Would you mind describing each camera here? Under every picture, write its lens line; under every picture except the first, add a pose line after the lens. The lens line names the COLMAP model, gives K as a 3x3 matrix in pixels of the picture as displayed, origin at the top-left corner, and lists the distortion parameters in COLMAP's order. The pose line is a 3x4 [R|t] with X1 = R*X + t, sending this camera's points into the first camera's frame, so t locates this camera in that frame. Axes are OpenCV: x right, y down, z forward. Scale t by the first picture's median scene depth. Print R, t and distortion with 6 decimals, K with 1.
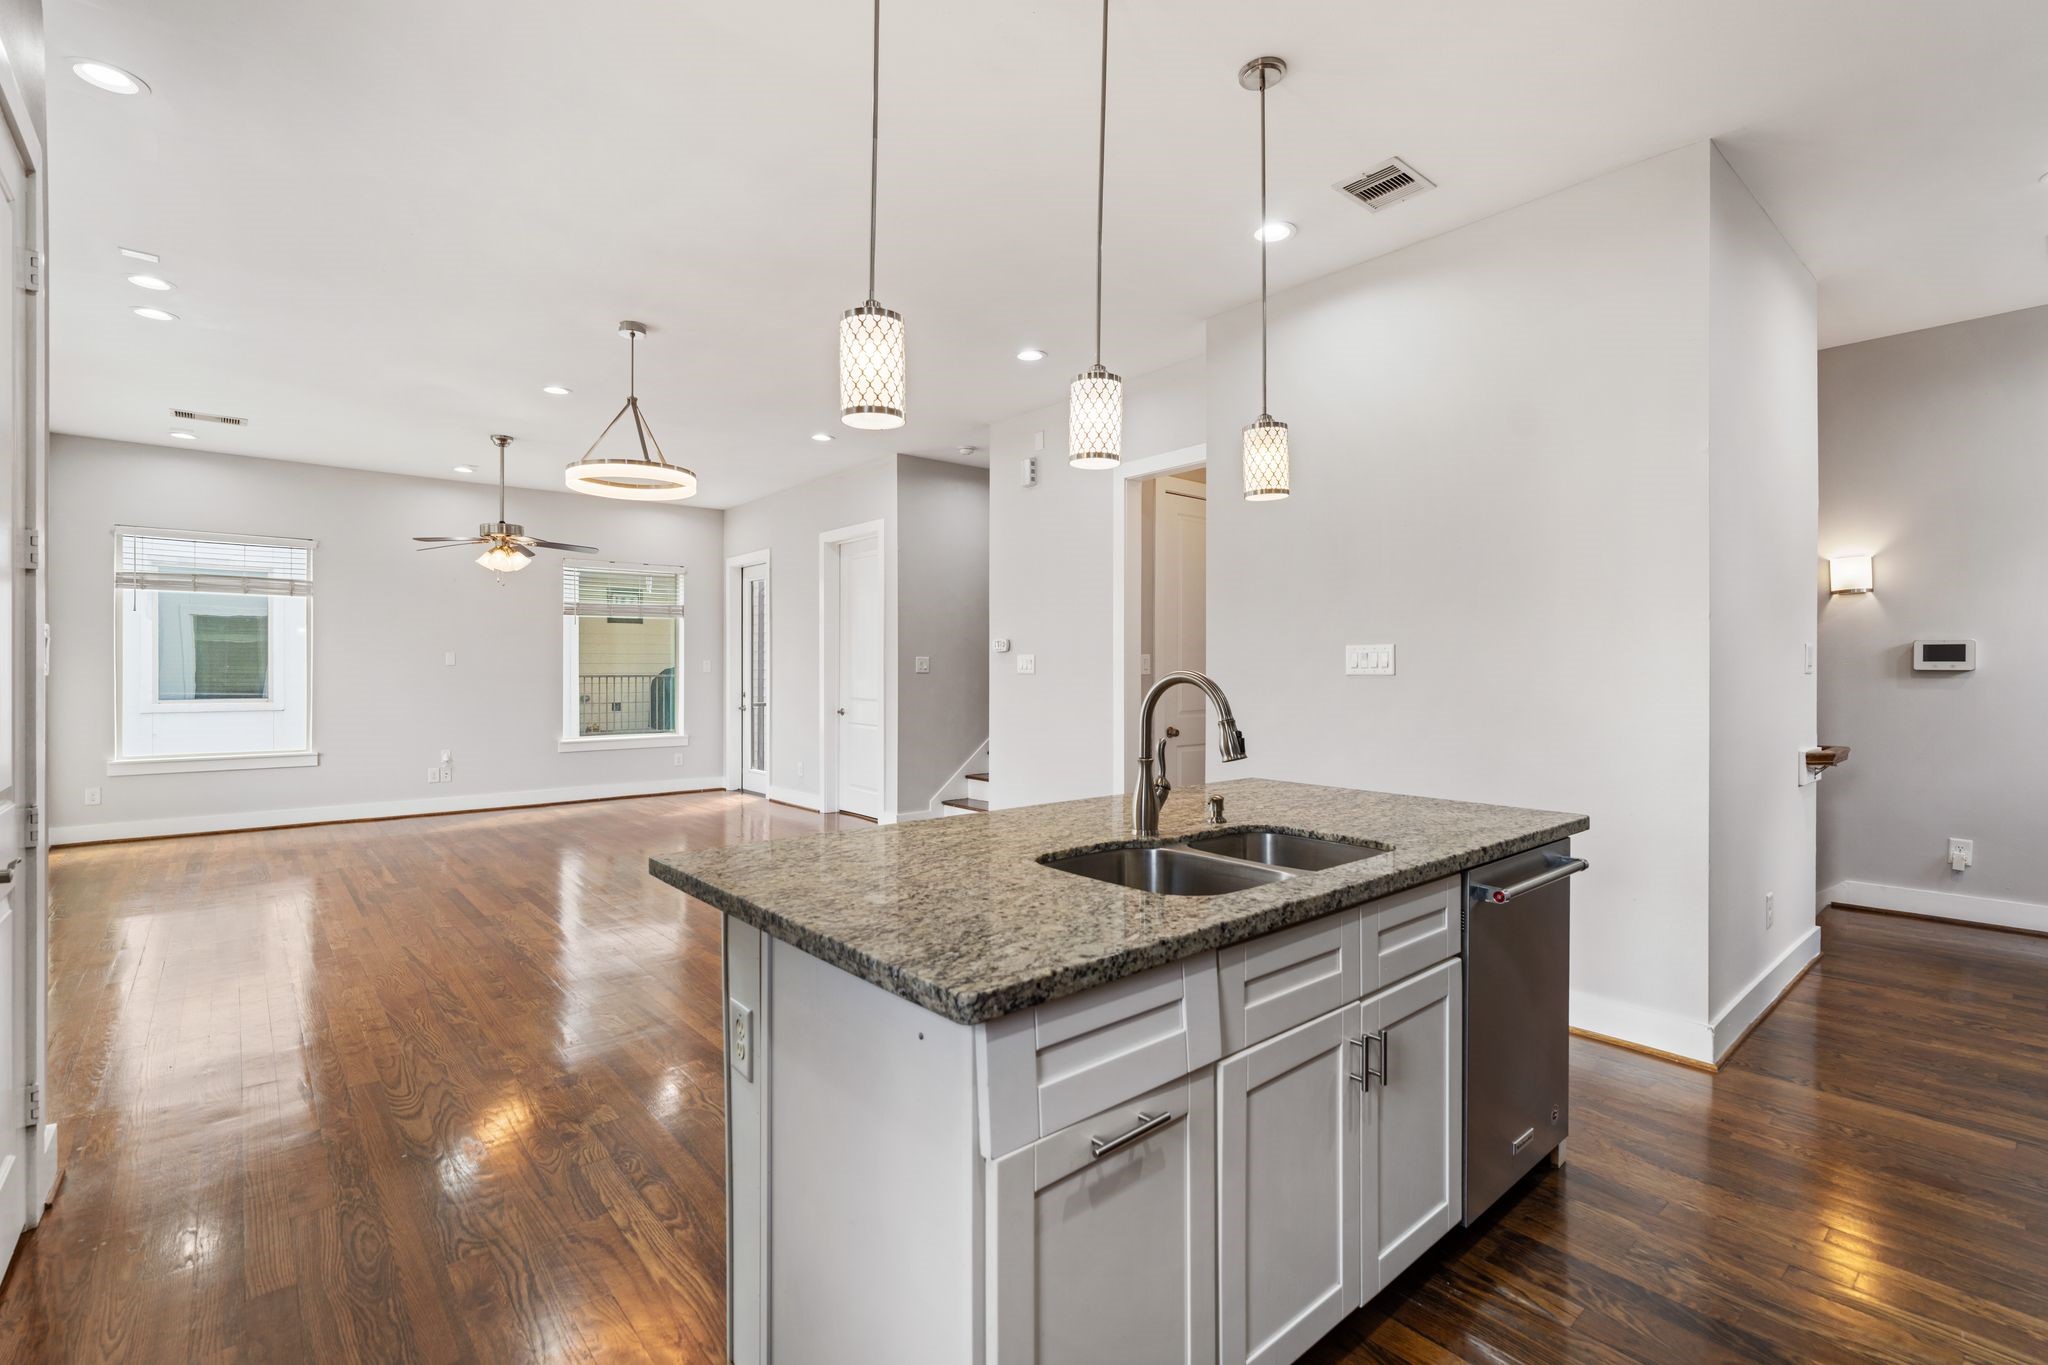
lens RADIAL K [[922.1, 0, 1024.7], [0, 922.1, 685.6], [0, 0, 1]] dist [-0.004032, 0.000428]
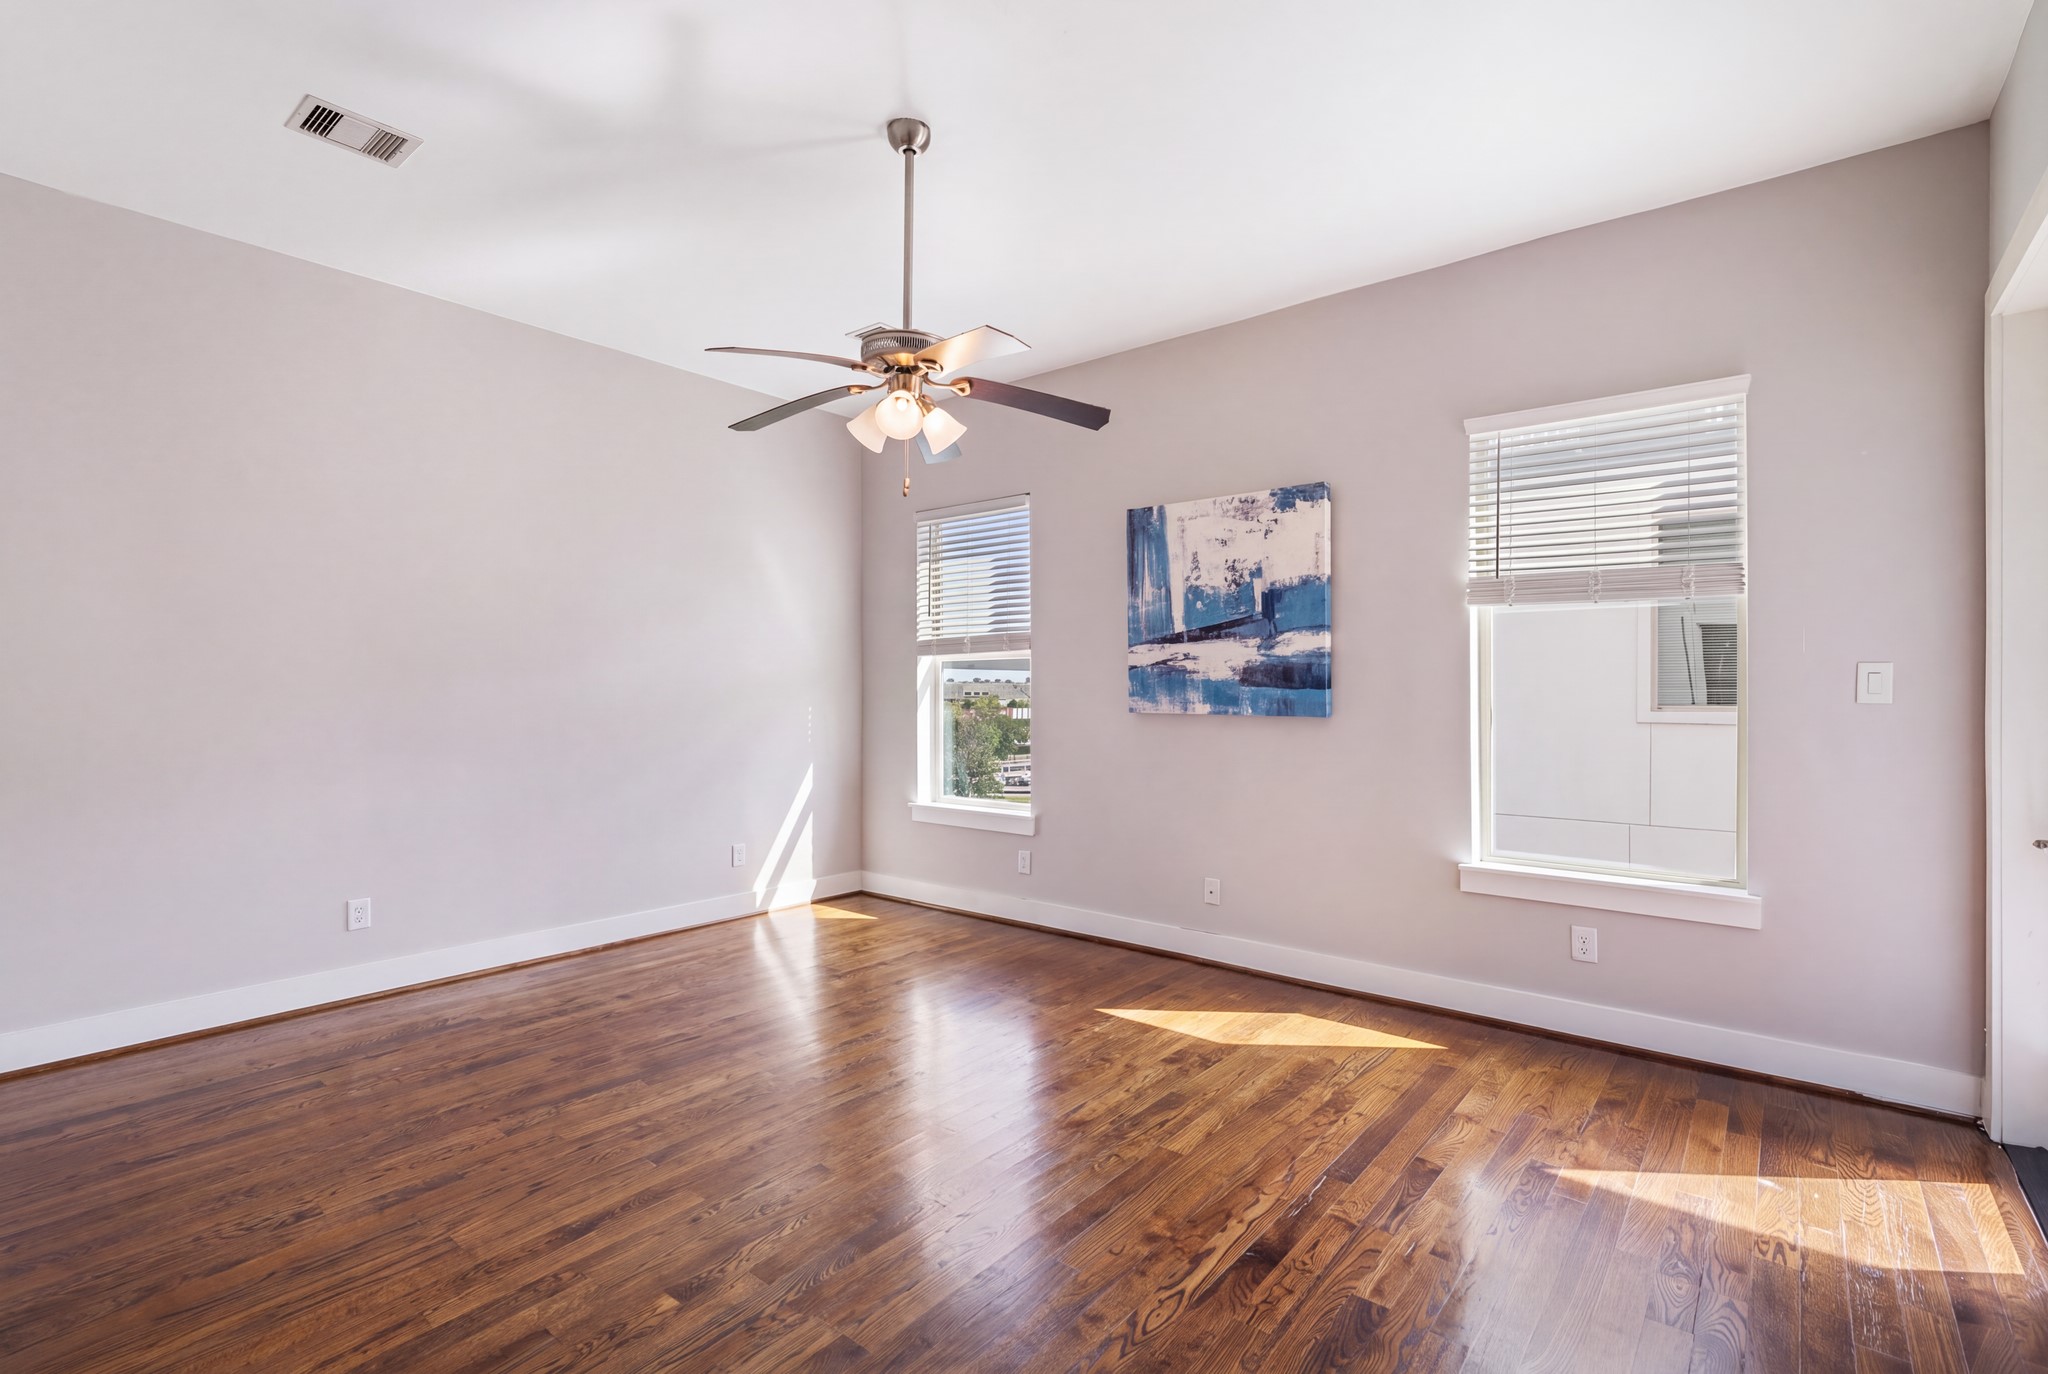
lens RADIAL K [[896.0, 0, 1019.4], [0, 896.0, 678.5], [0, 0, 1]] dist [-0.000967, 0.000223]
pose [[0.159684, -0.003852, -0.987161, -0.165987], [-0.014671, 0.999873, -0.006275, -0.022400], [0.987059, 0.015484, 0.159607, 0.999383]]
